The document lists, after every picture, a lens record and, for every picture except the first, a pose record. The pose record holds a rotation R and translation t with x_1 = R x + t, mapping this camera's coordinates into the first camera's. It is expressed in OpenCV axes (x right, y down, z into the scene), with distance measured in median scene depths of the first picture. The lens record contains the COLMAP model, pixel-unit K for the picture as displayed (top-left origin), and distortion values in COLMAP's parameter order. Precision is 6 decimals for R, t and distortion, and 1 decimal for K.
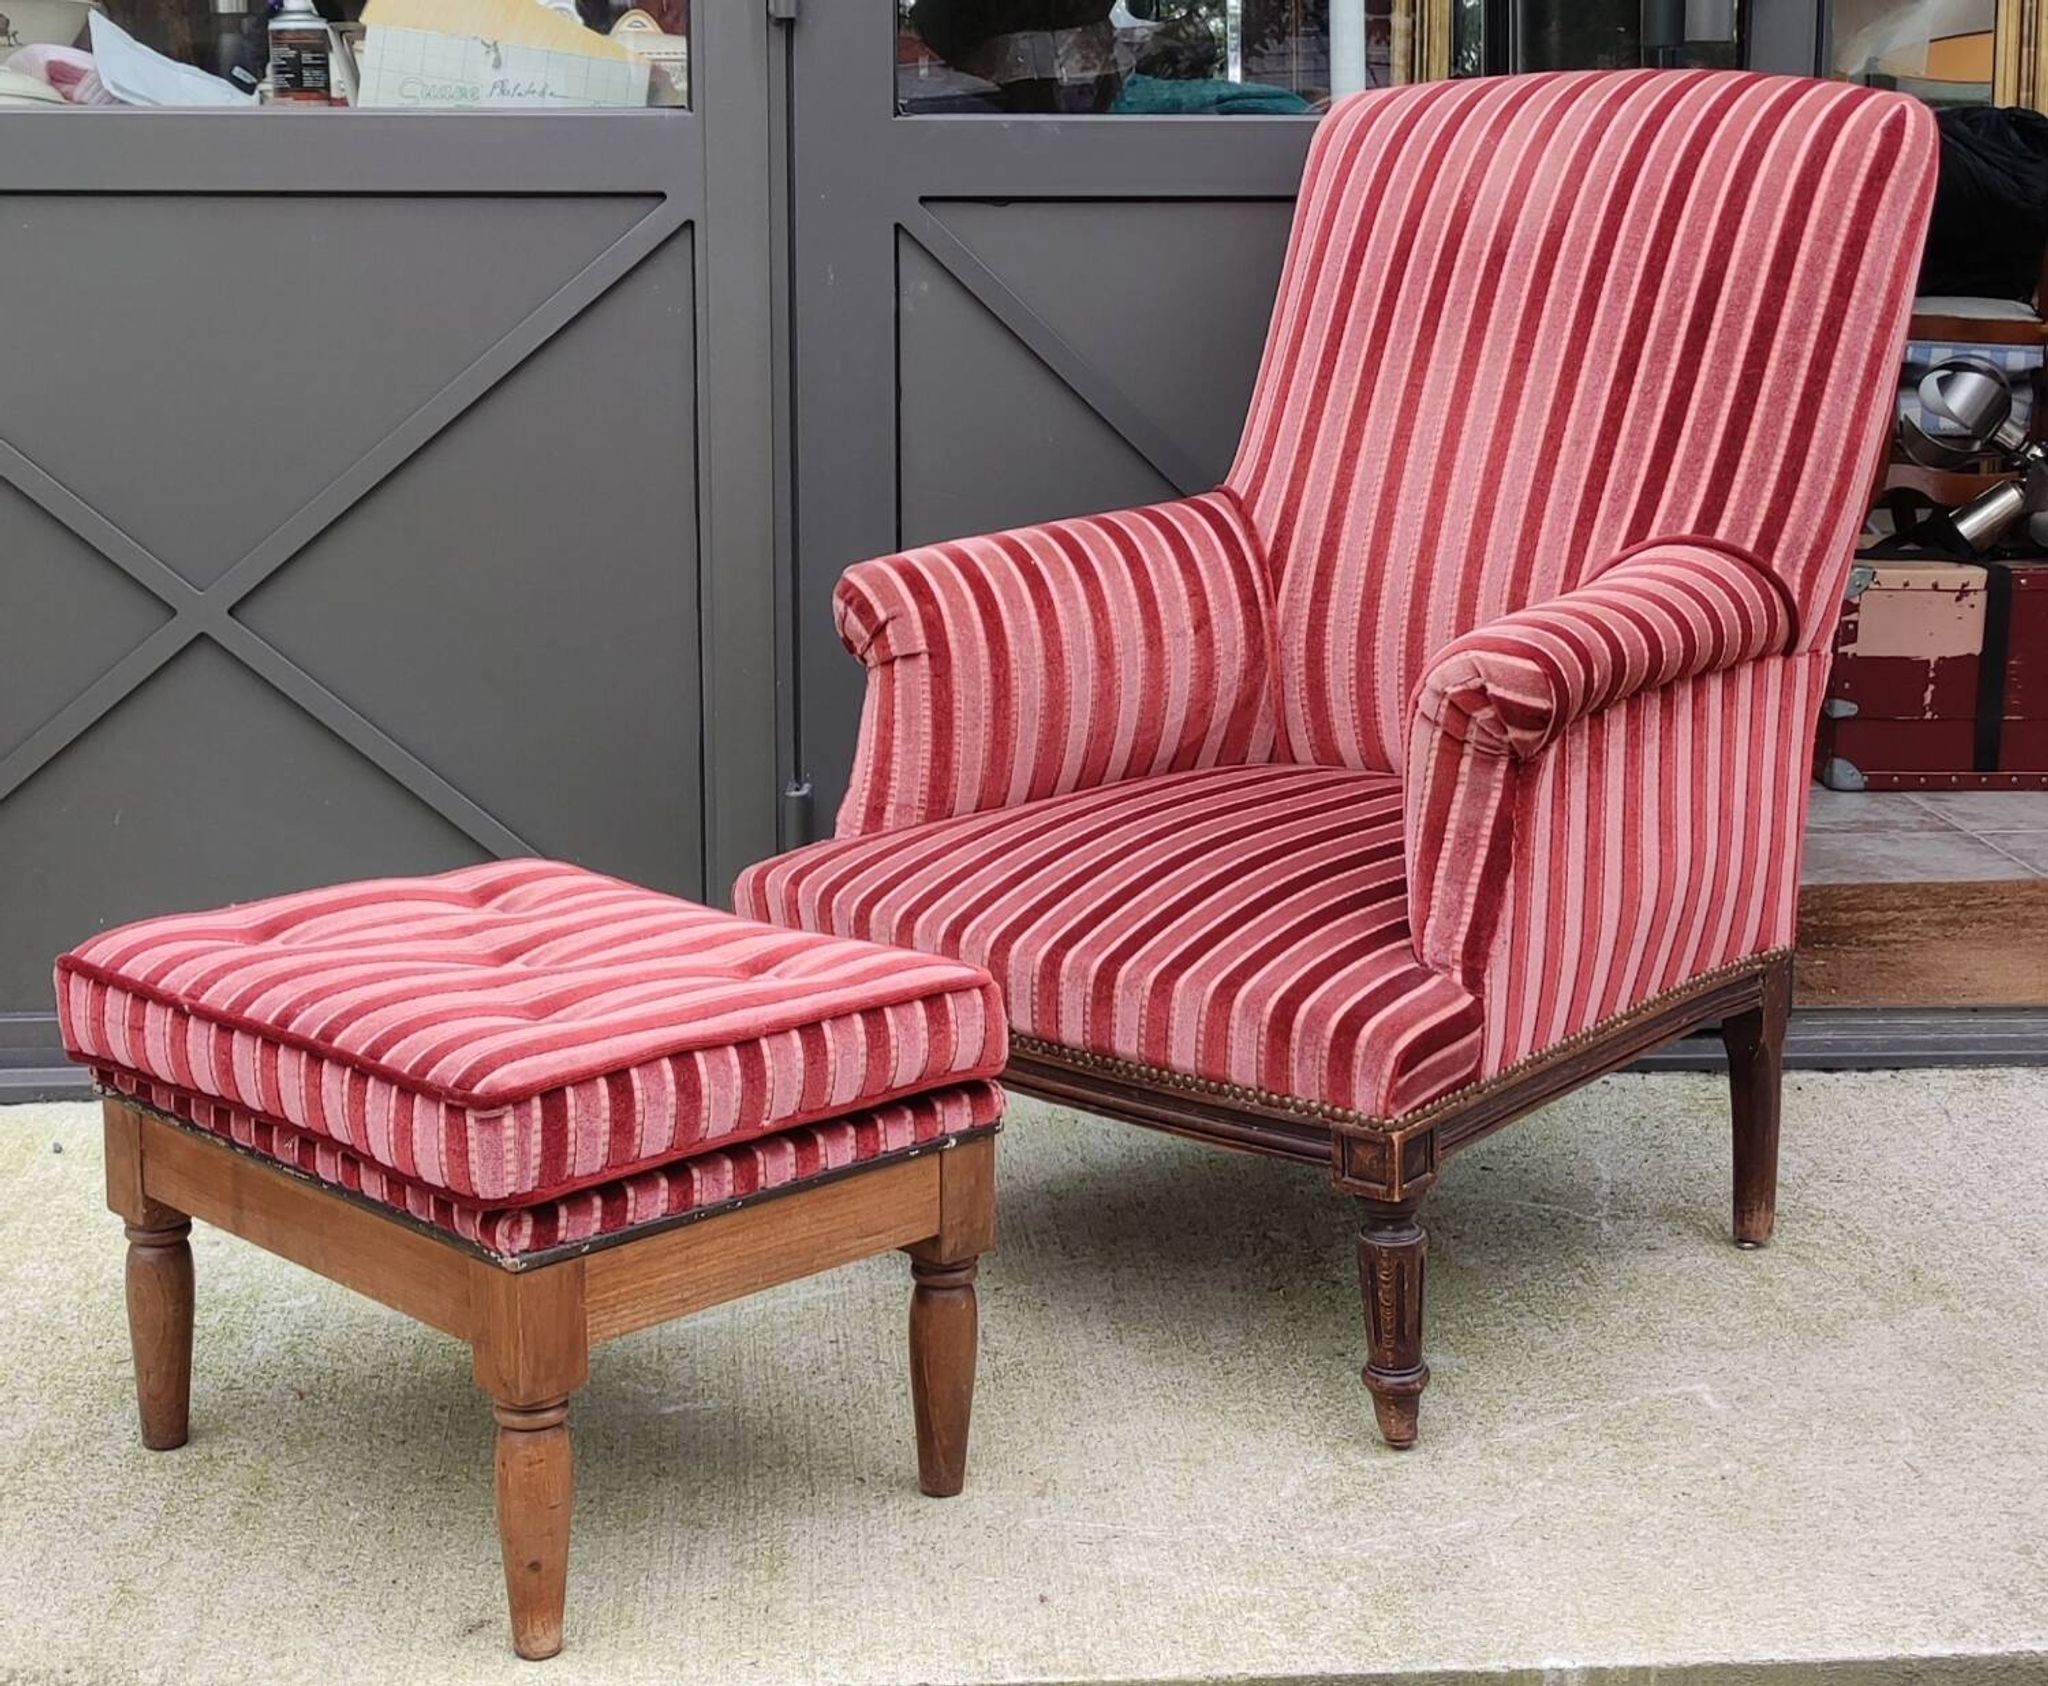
lens RADIAL K [[2930.0, 0, 1033.5], [0, 2930.0, 844.1], [0, 0, 1]] dist [-0.028886, 0.000000]
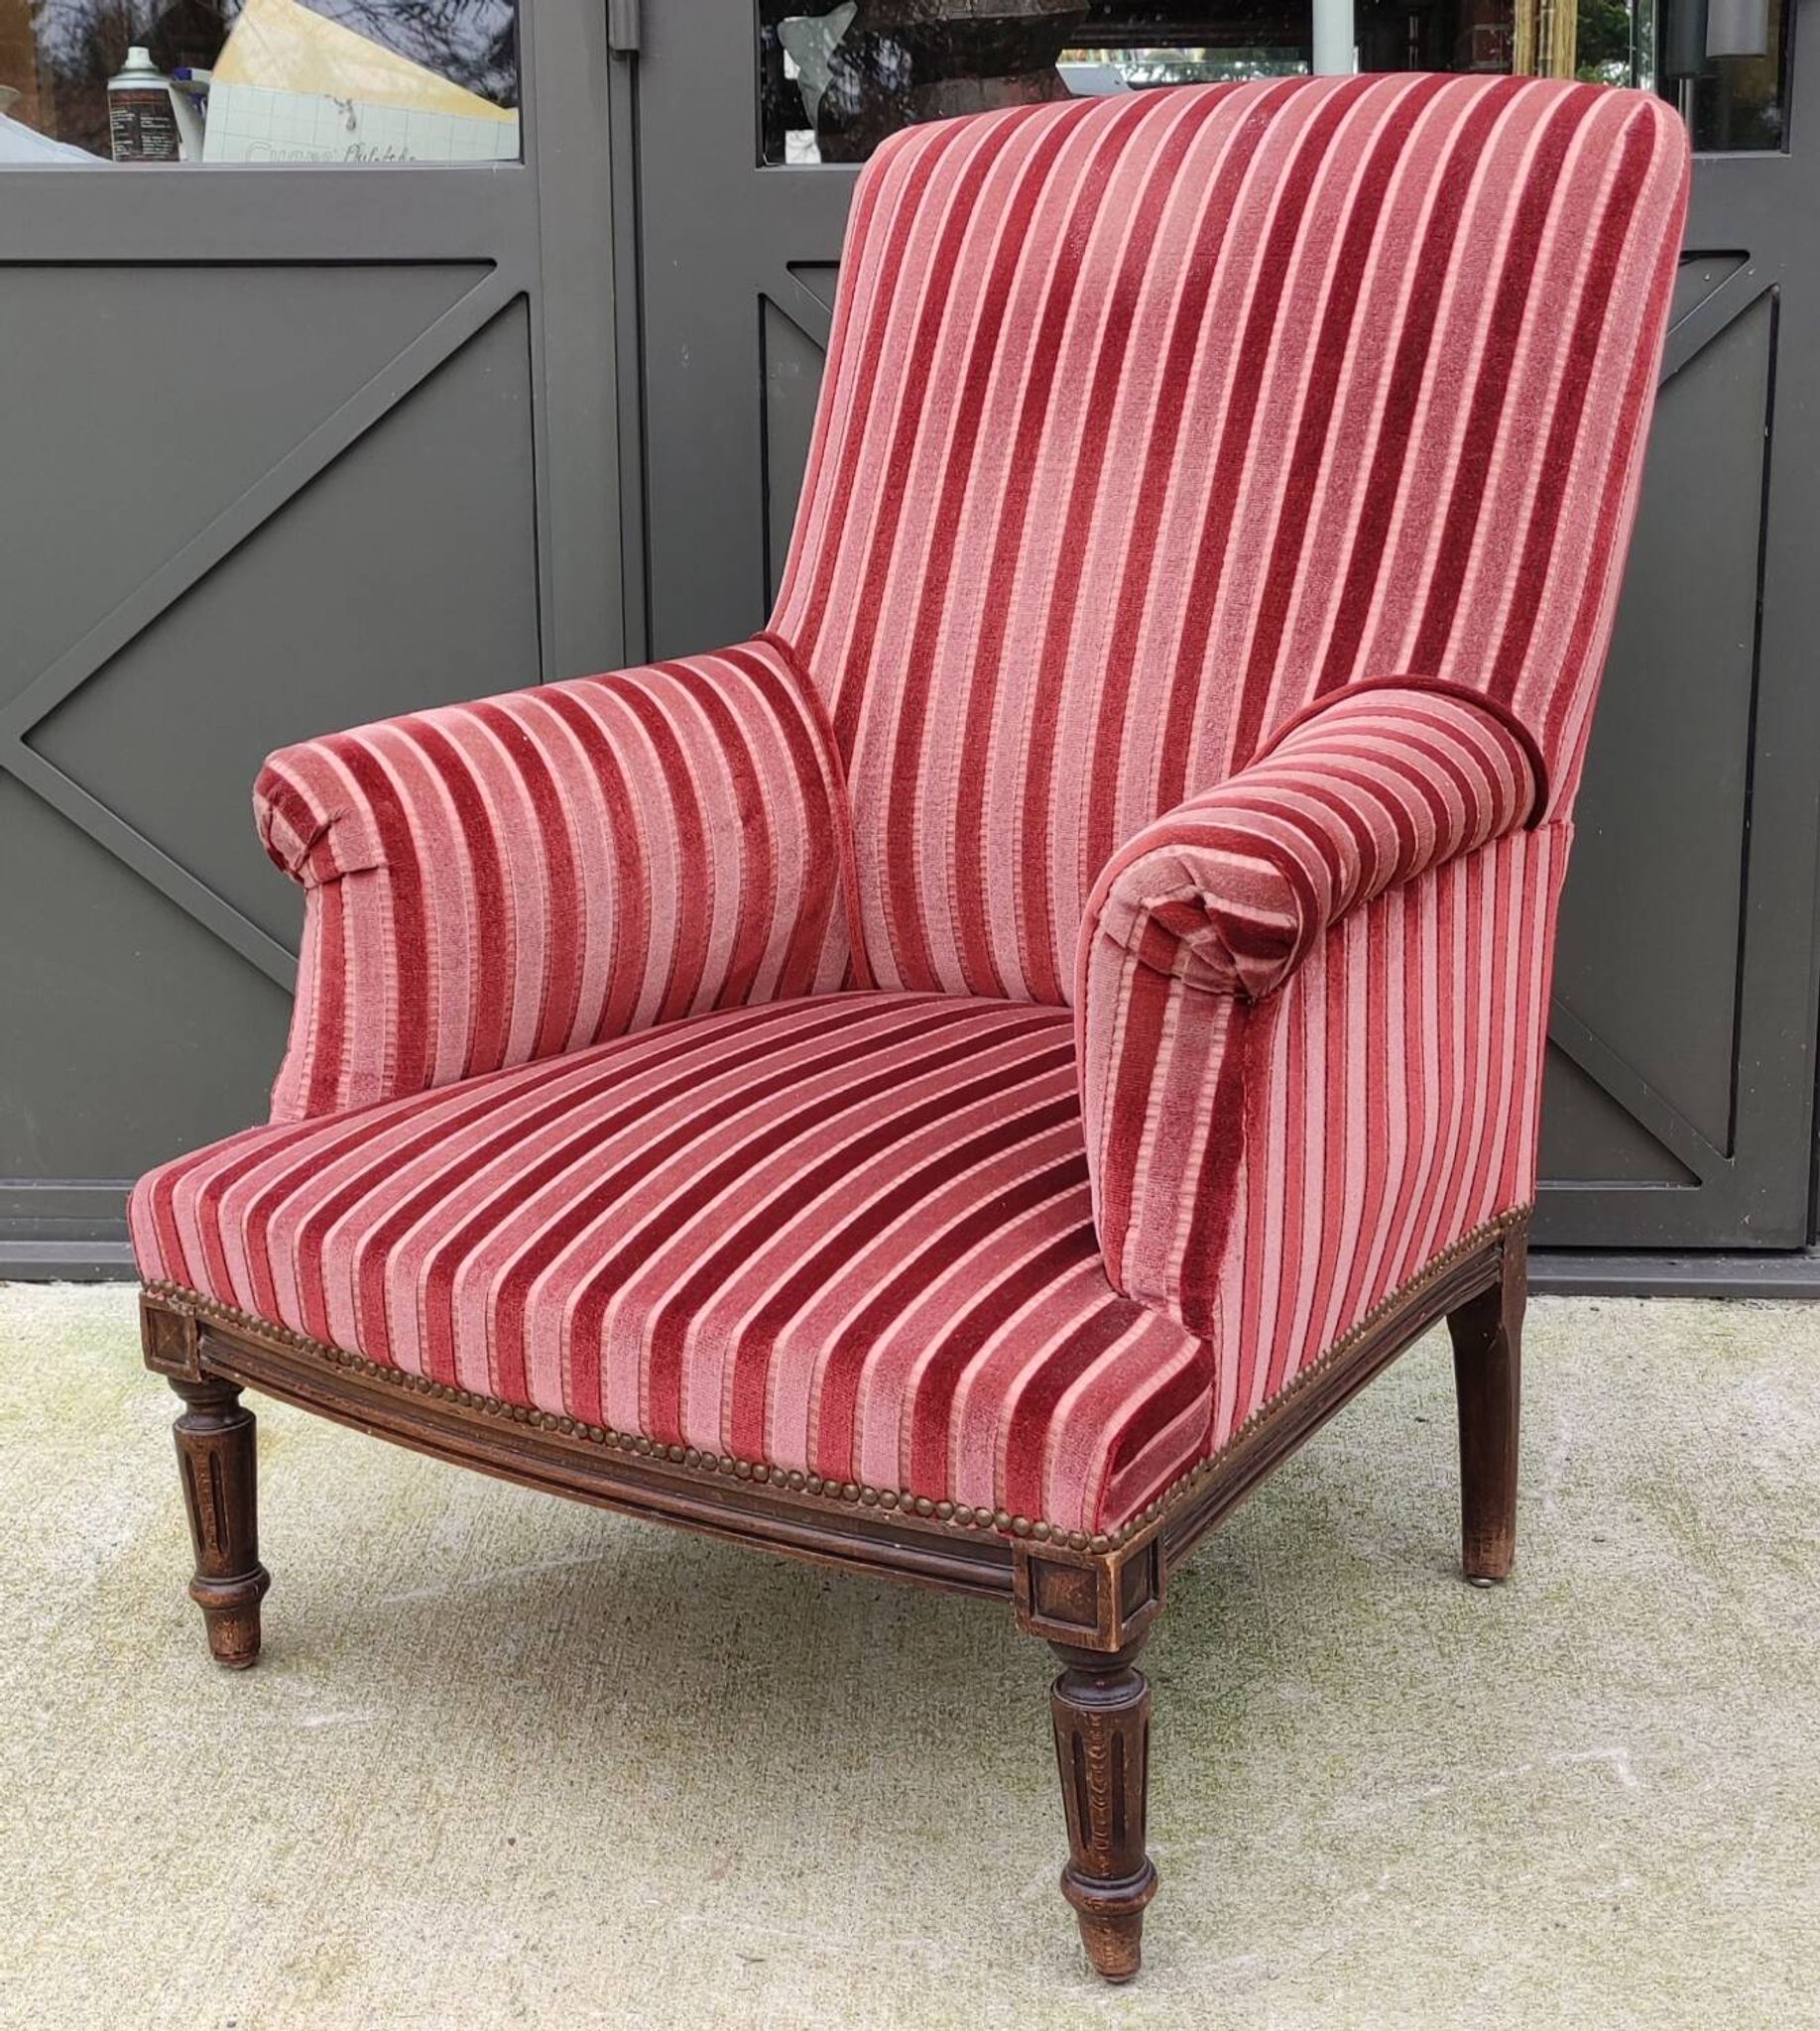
lens RADIAL K [[2764.4, 0, 892.0], [0, 2764.4, 995.7], [0, 0, 1]] dist [0.045288, 0.000000]
pose [[0.989148, -0.043772, 0.140248, -0.010210], [0.043741, 0.999037, 0.003302, -0.030731], [-0.140258, 0.002868, 0.990111, 0.306043]]
